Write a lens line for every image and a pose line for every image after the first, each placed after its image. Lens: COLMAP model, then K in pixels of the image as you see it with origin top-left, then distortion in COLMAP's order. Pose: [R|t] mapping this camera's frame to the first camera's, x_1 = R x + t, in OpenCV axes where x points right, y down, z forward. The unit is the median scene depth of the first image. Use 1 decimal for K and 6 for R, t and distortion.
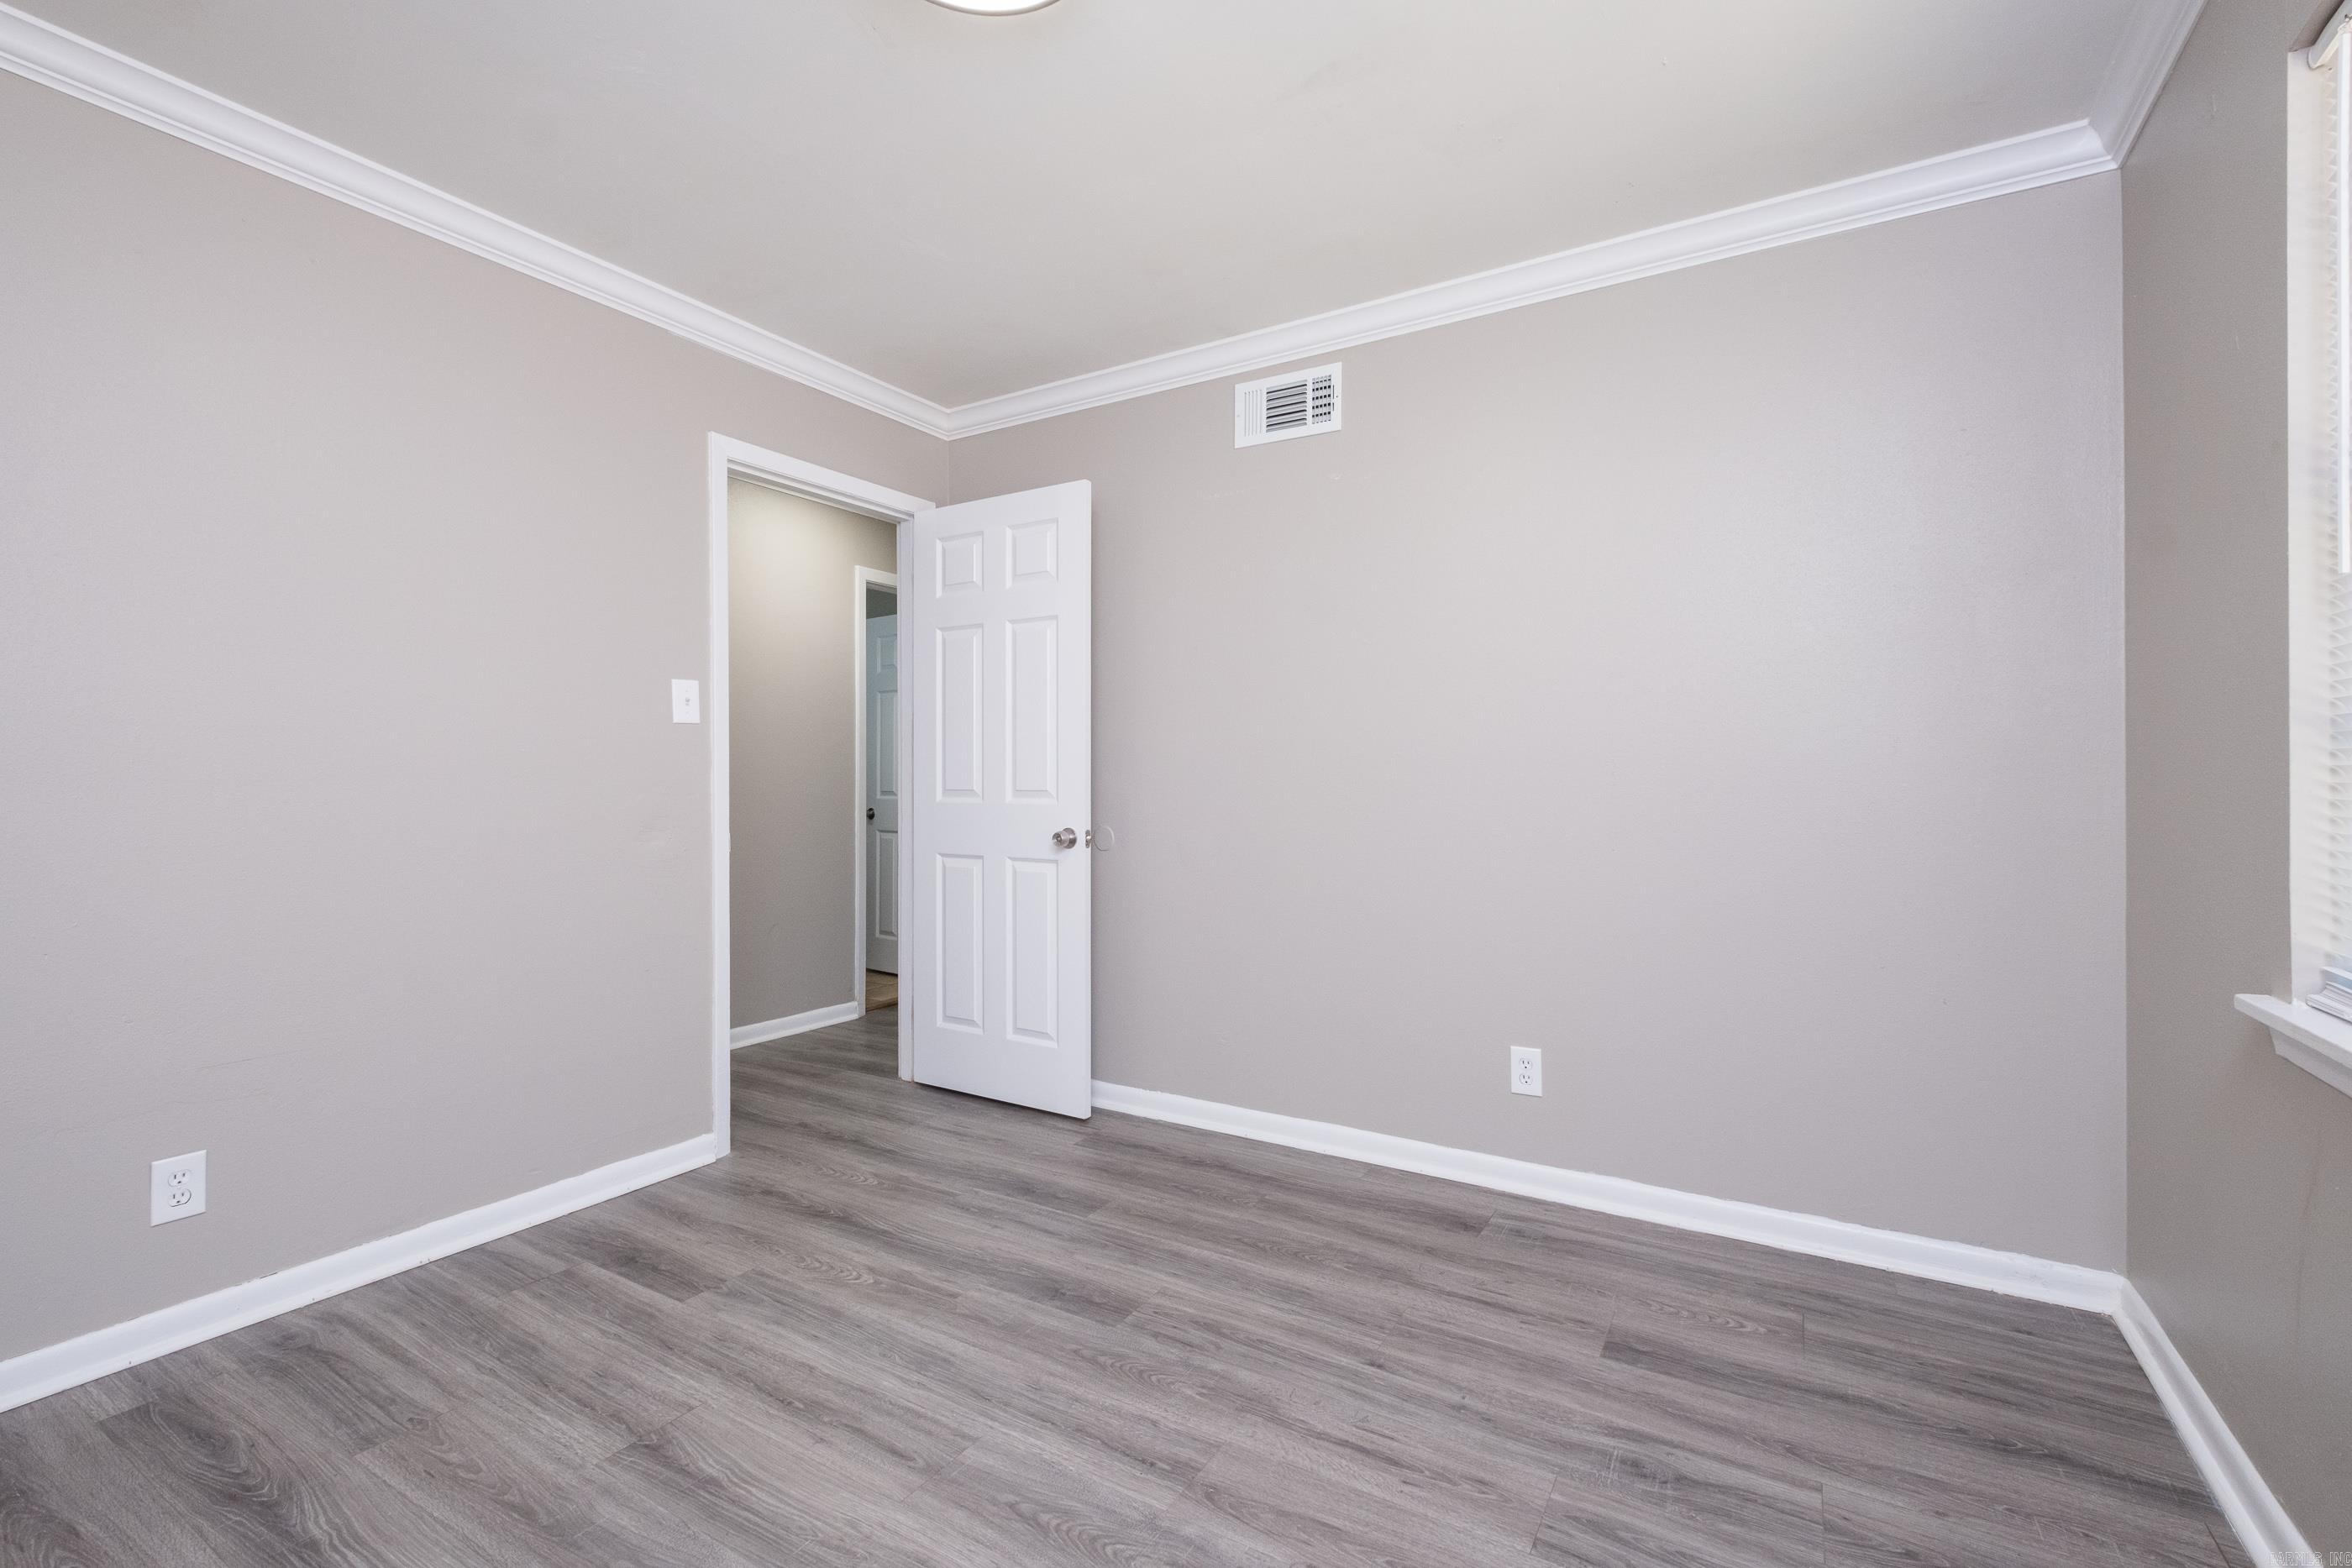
lens RADIAL K [[1011.7, 0, 1183.9], [0, 1011.7, 777.0], [0, 0, 1]] dist [0.010434, -0.007329]
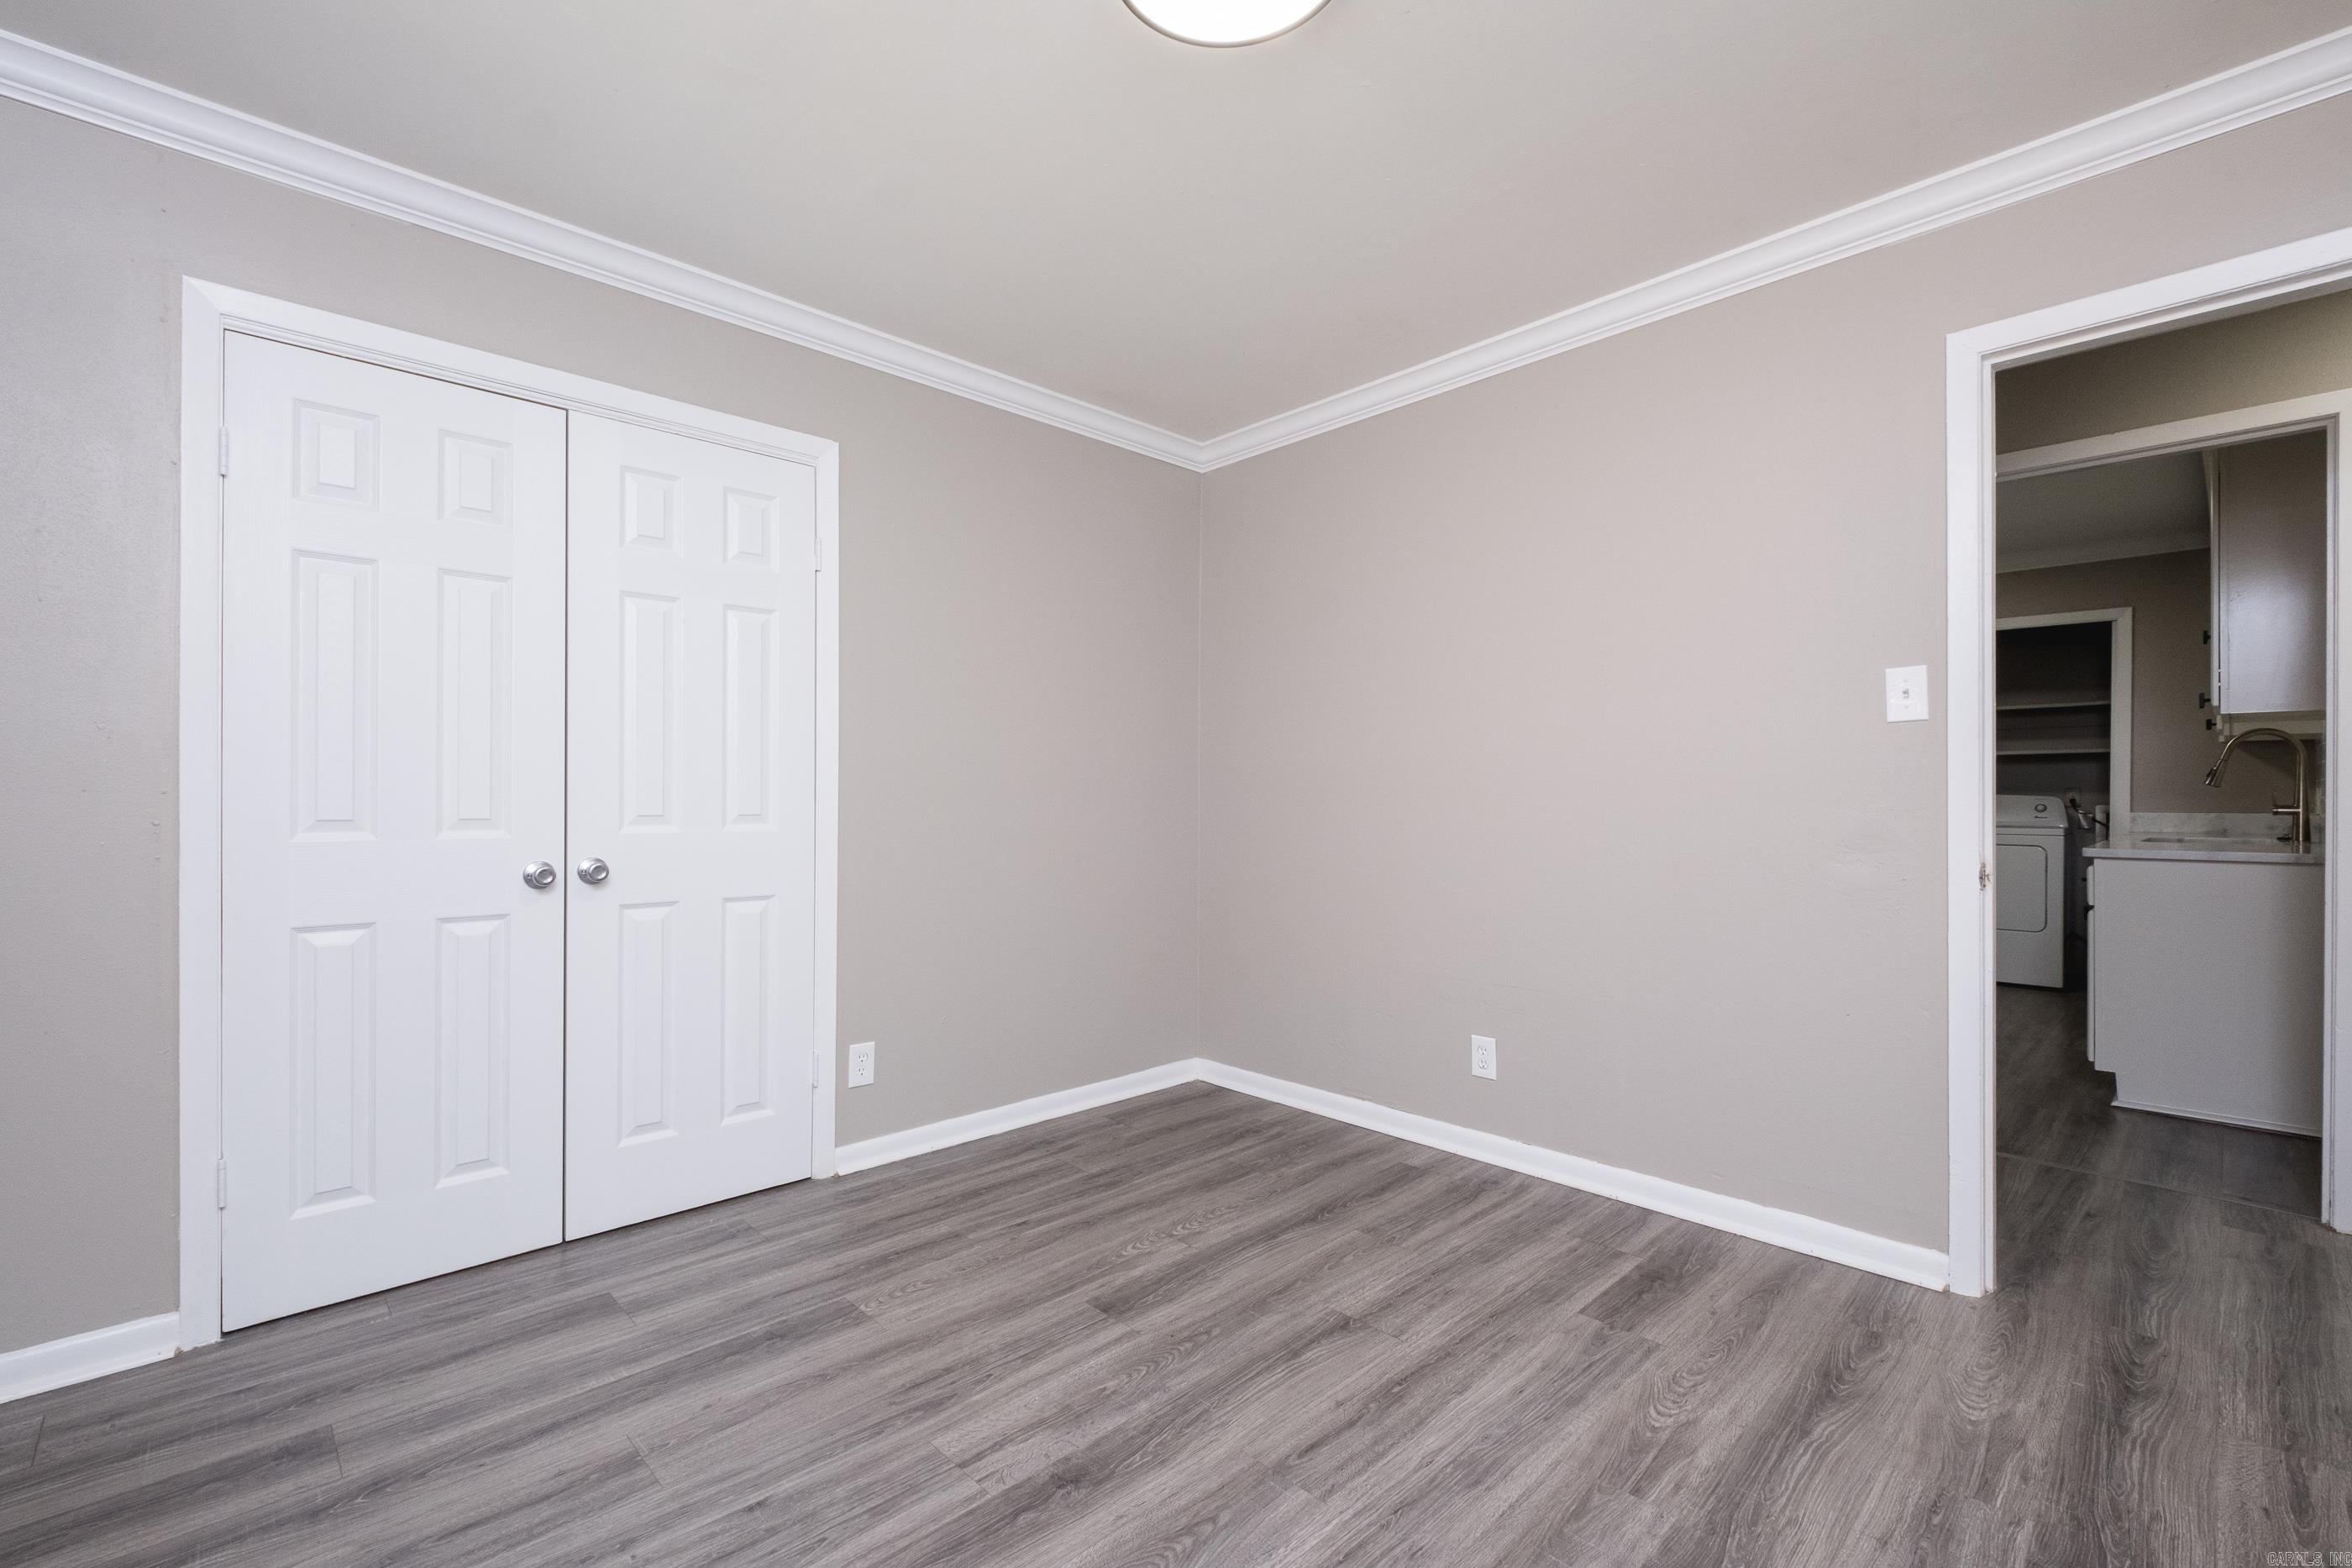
lens RADIAL K [[1011.7, 0, 1183.9], [0, 1011.7, 777.0], [0, 0, 1]] dist [0.010434, -0.007329]
pose [[-0.257013, -0.019579, -0.966210, 0.680084], [0.005492, 0.999749, -0.021720, 0.009487], [0.966392, -0.010888, -0.256841, 1.033359]]
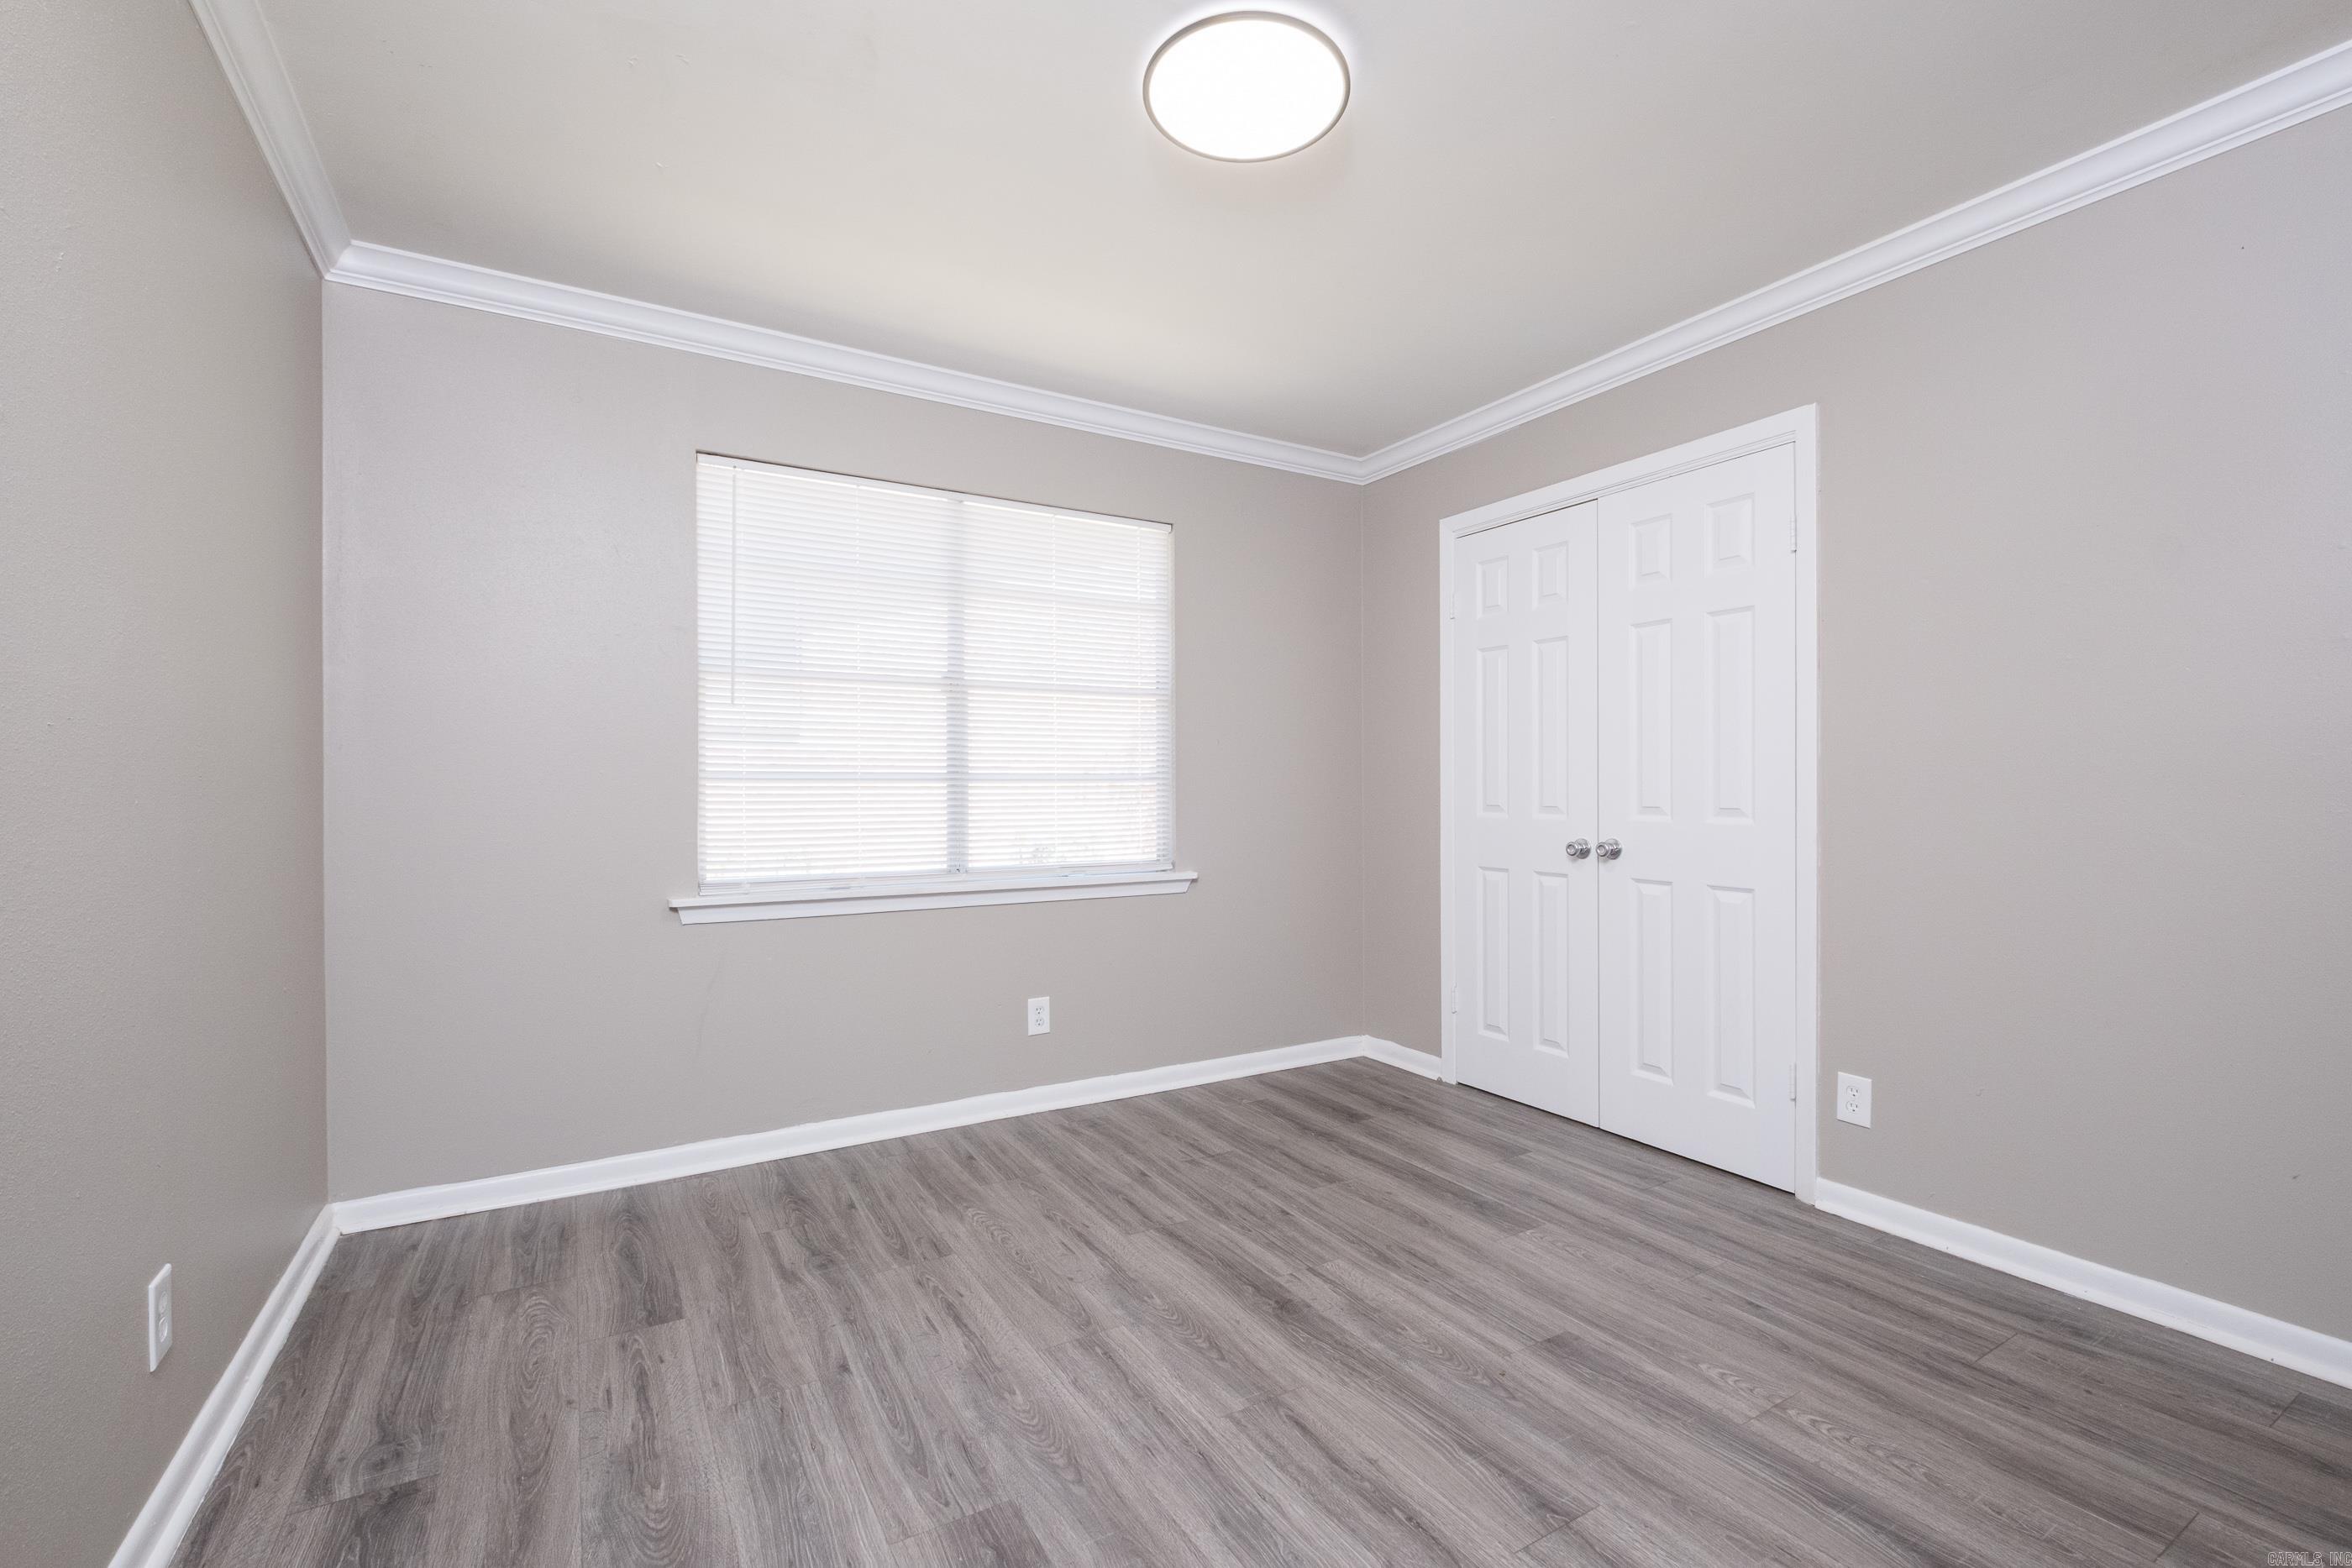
lens RADIAL K [[1011.7, 0, 1183.9], [0, 1011.7, 777.0], [0, 0, 1]] dist [0.010434, -0.007329]
pose [[-0.882874, 0.008992, 0.469523, -0.610675], [0.000339, 0.999829, -0.018511, 0.009167], [-0.469609, -0.016184, -0.882726, 1.804081]]
